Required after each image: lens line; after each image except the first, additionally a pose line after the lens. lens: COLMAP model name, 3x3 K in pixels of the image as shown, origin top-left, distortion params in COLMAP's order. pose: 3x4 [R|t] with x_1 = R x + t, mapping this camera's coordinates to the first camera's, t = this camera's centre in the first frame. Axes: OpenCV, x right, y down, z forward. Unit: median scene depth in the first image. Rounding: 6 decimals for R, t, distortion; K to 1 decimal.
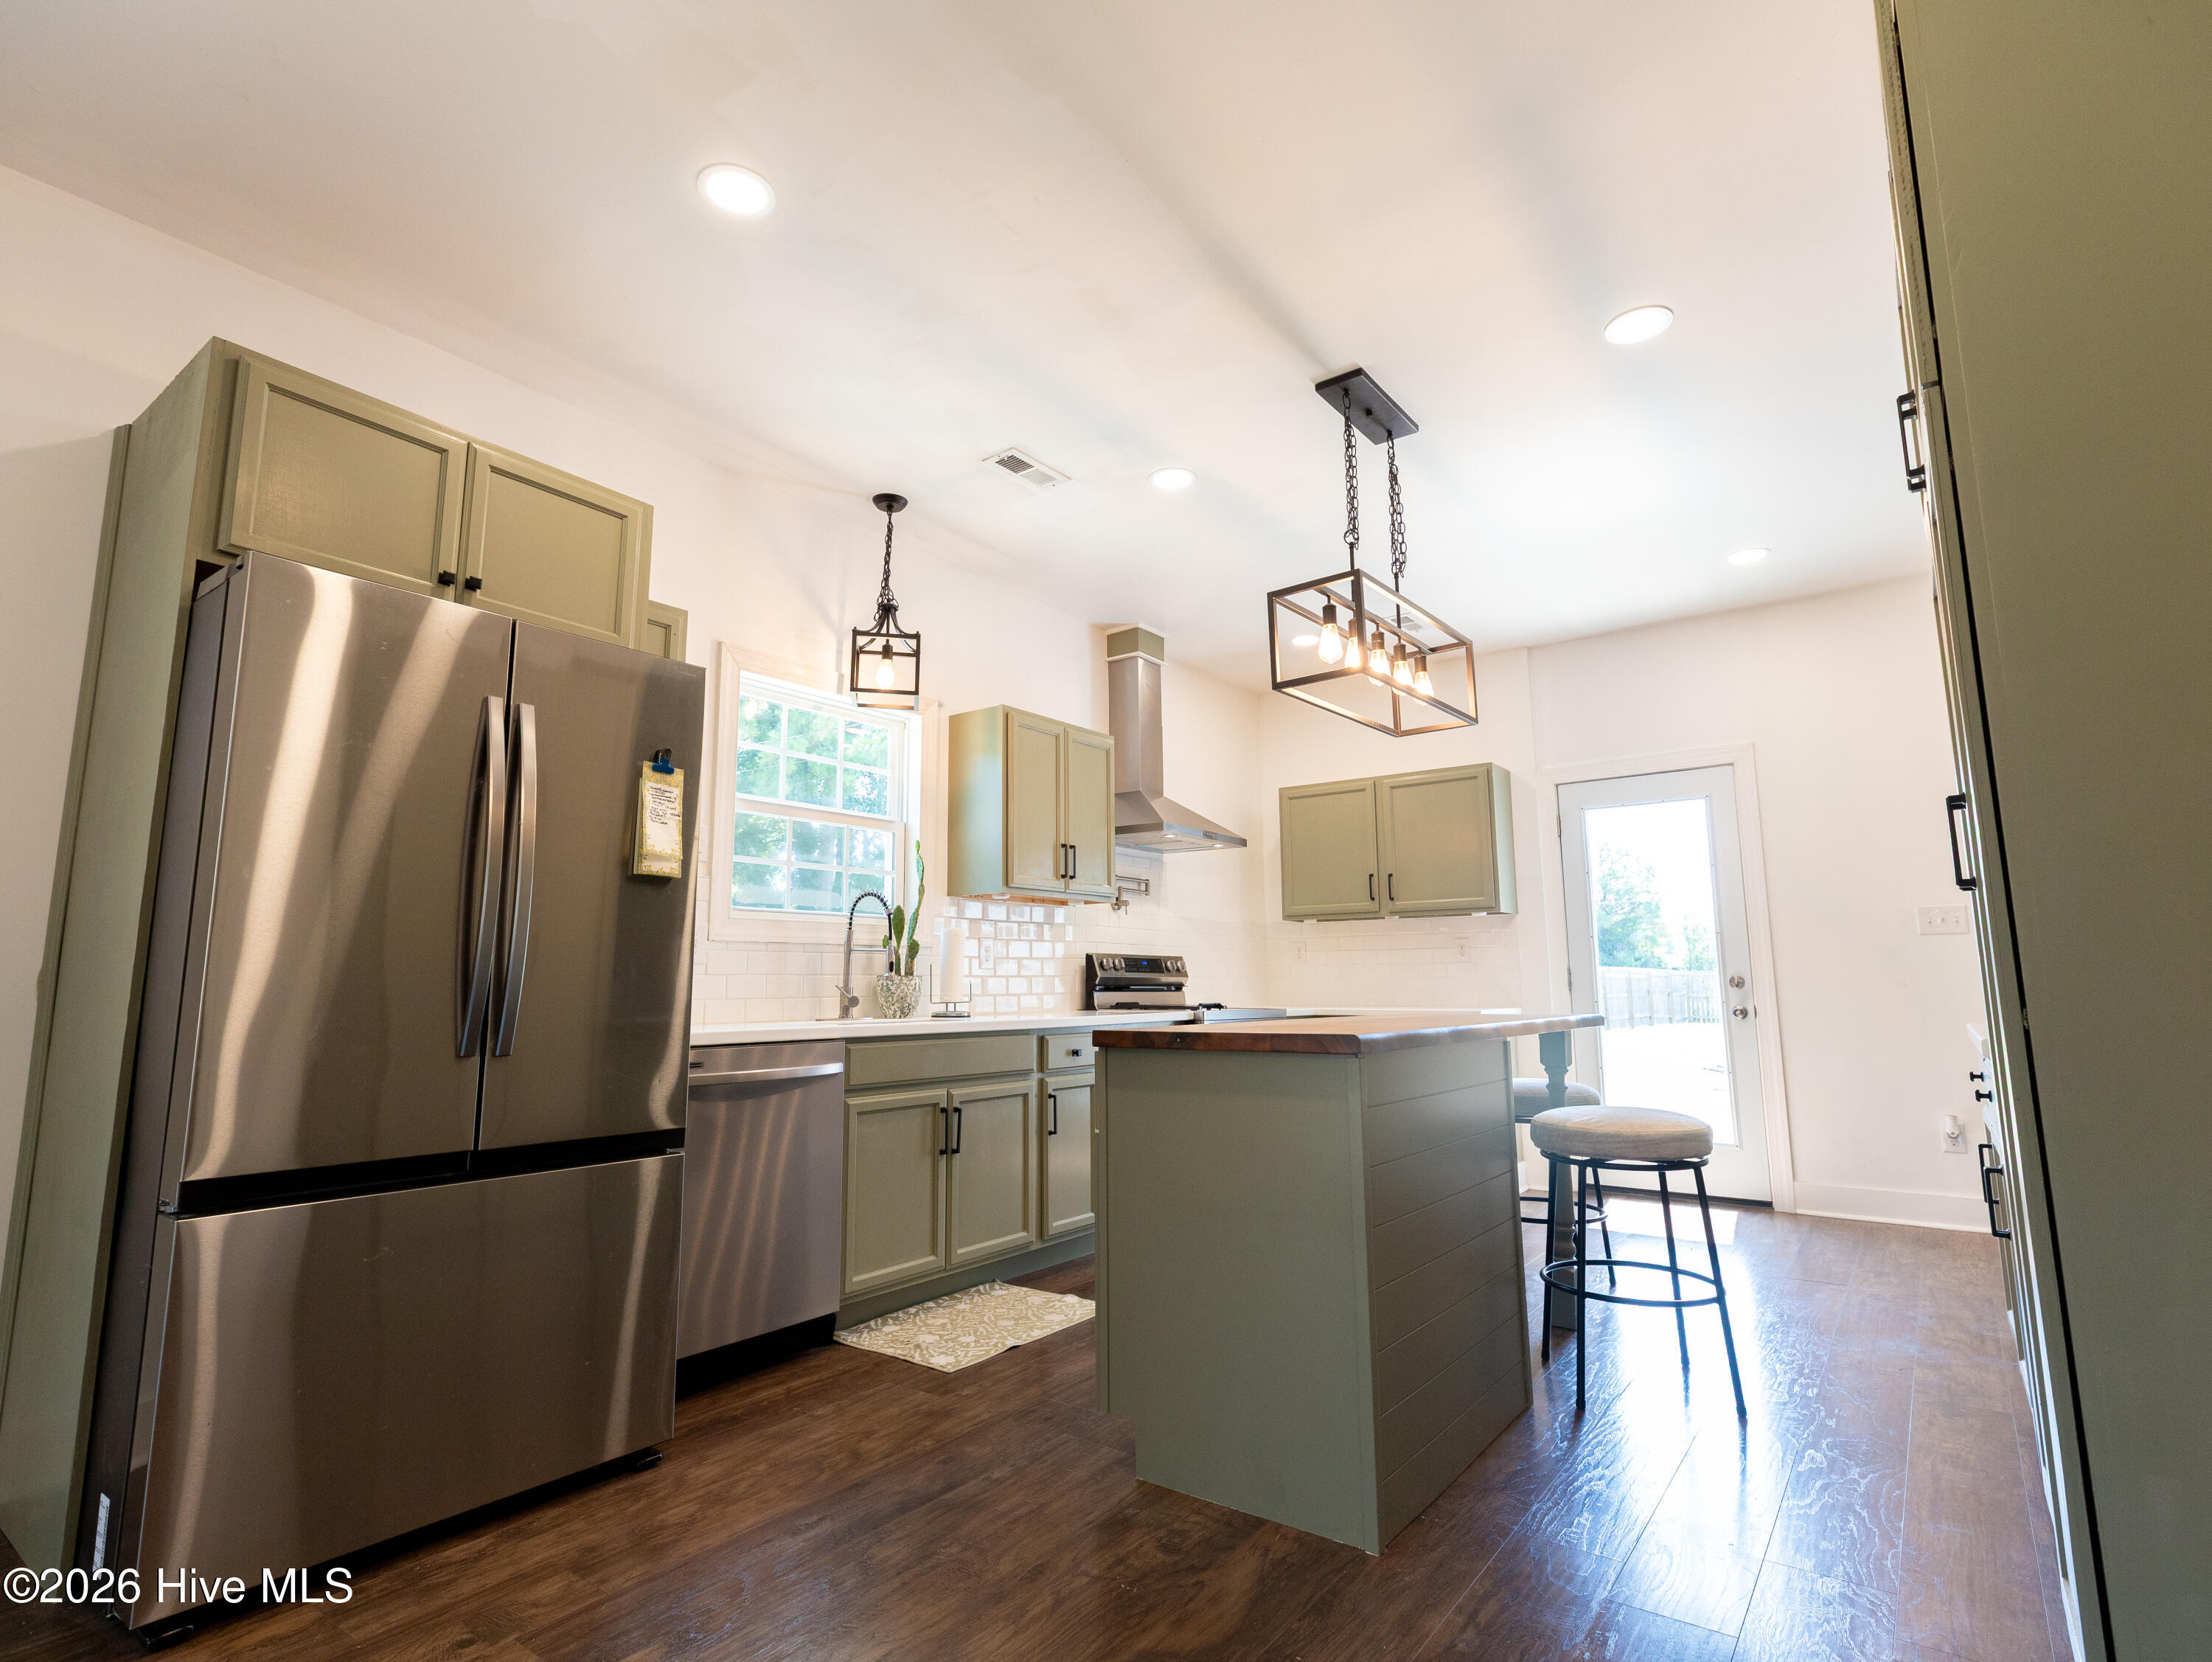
lens RADIAL K [[1114.2, 0, 1101.7], [0, 1114.2, 828.5], [0, 0, 1]] dist [0.005758, 0.000085]
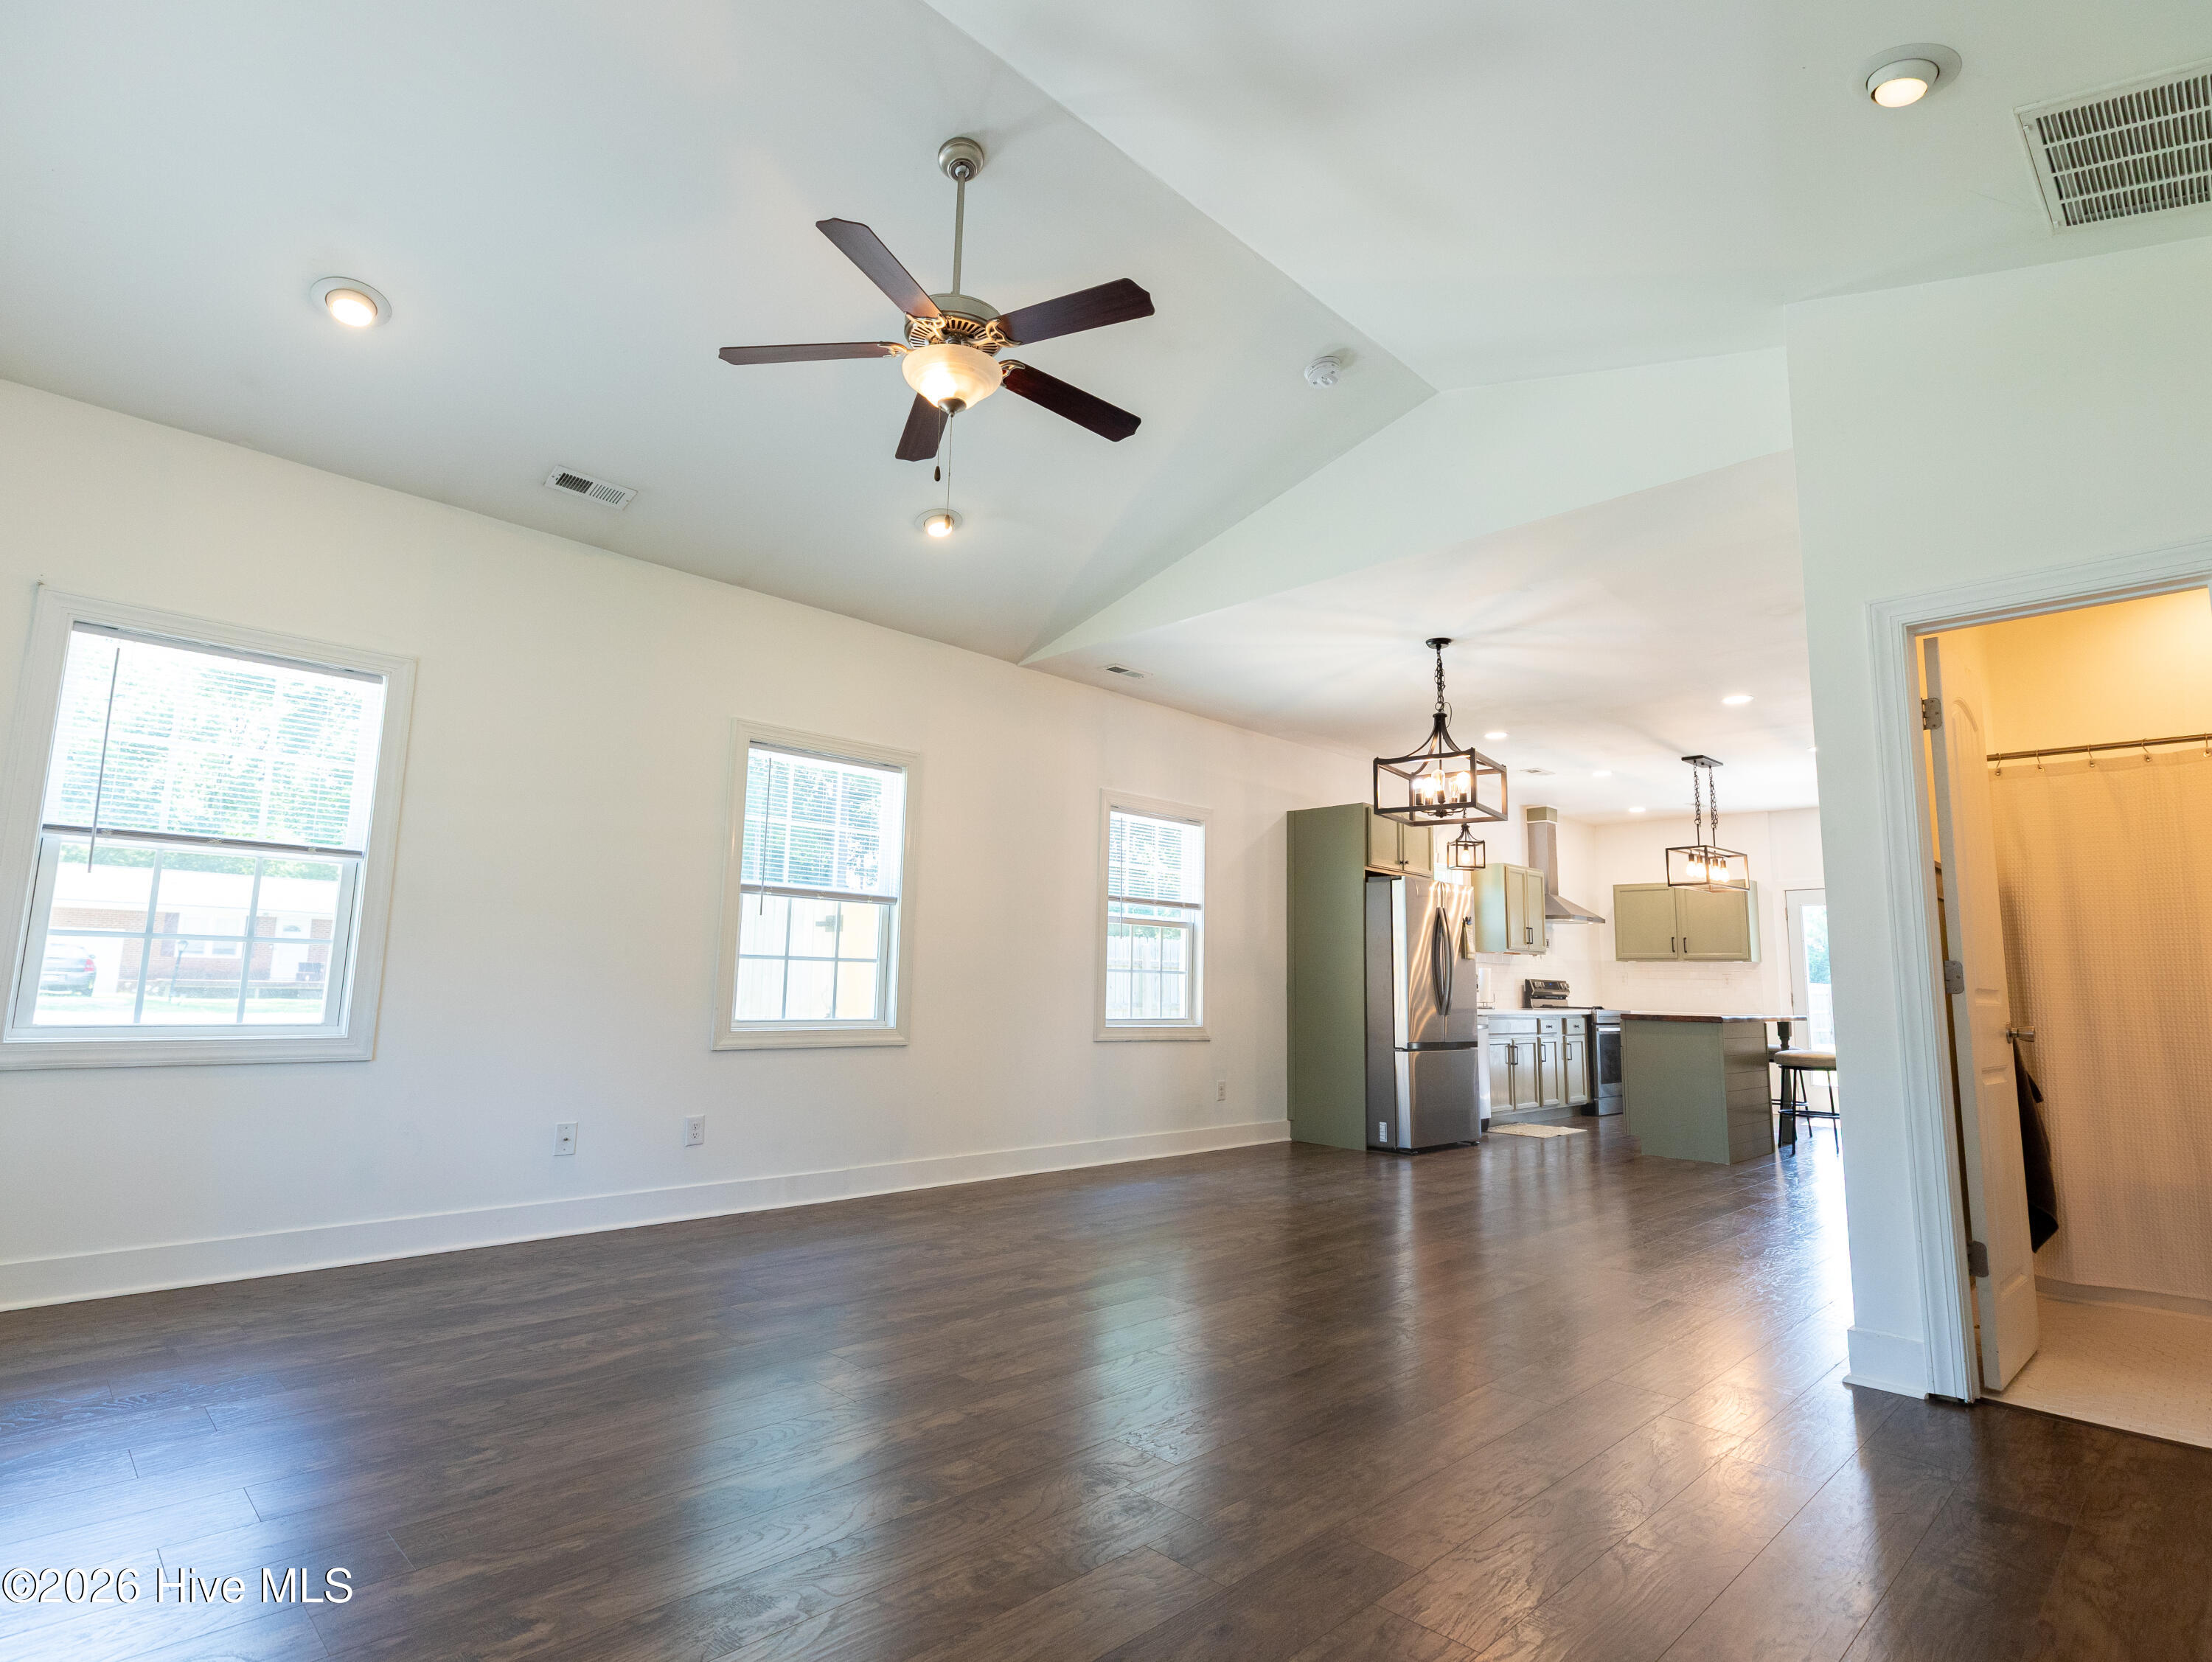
lens RADIAL K [[1130.7, 0, 1100.5], [0, 1130.7, 825.7], [0, 0, 1]] dist [0.002584, 0.000363]
pose [[0.987899, 0.006874, -0.154948, -0.514495], [-0.006665, 0.999976, 0.001864, -0.180745], [0.154957, -0.000809, 0.987921, -1.250404]]
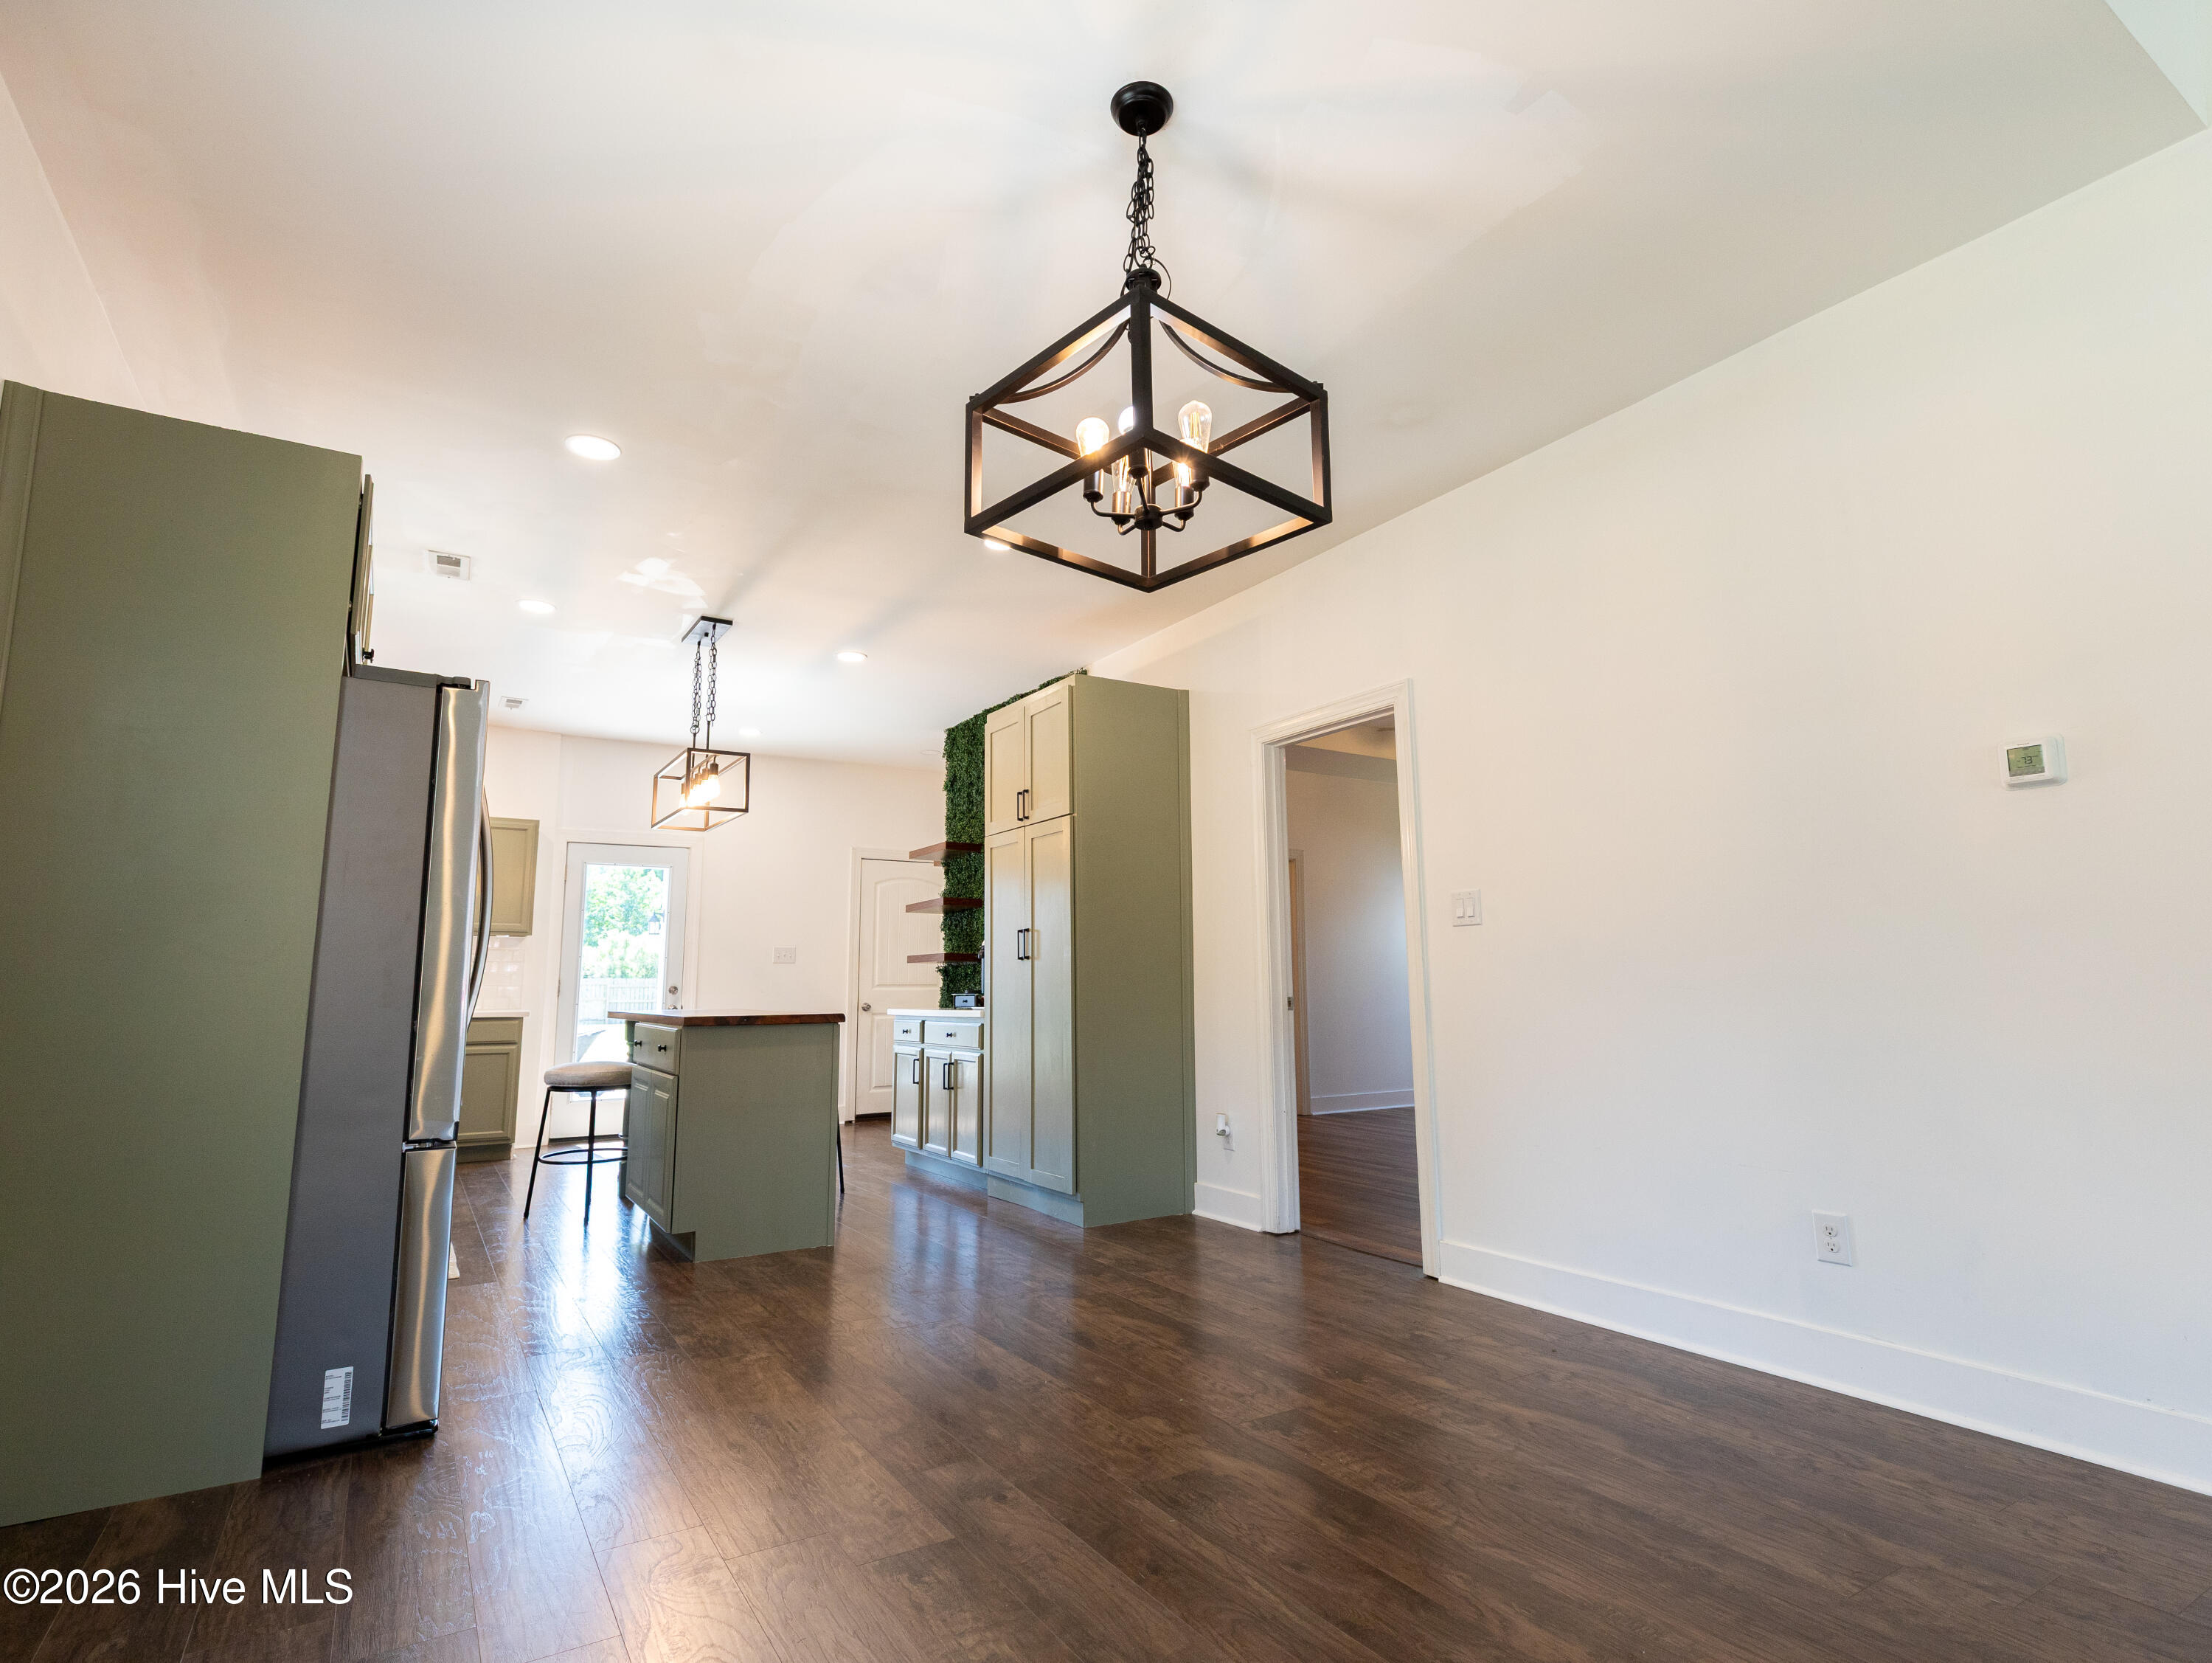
lens RADIAL K [[1114.3, 0, 1101.7], [0, 1114.3, 829.0], [0, 0, 1]] dist [0.005758, 0.000085]
pose [[0.364132, 0.136966, 0.921221, -0.768140], [-0.129614, 0.986954, -0.095507, -0.012583], [-0.922284, -0.084626, 0.377135, -0.117646]]
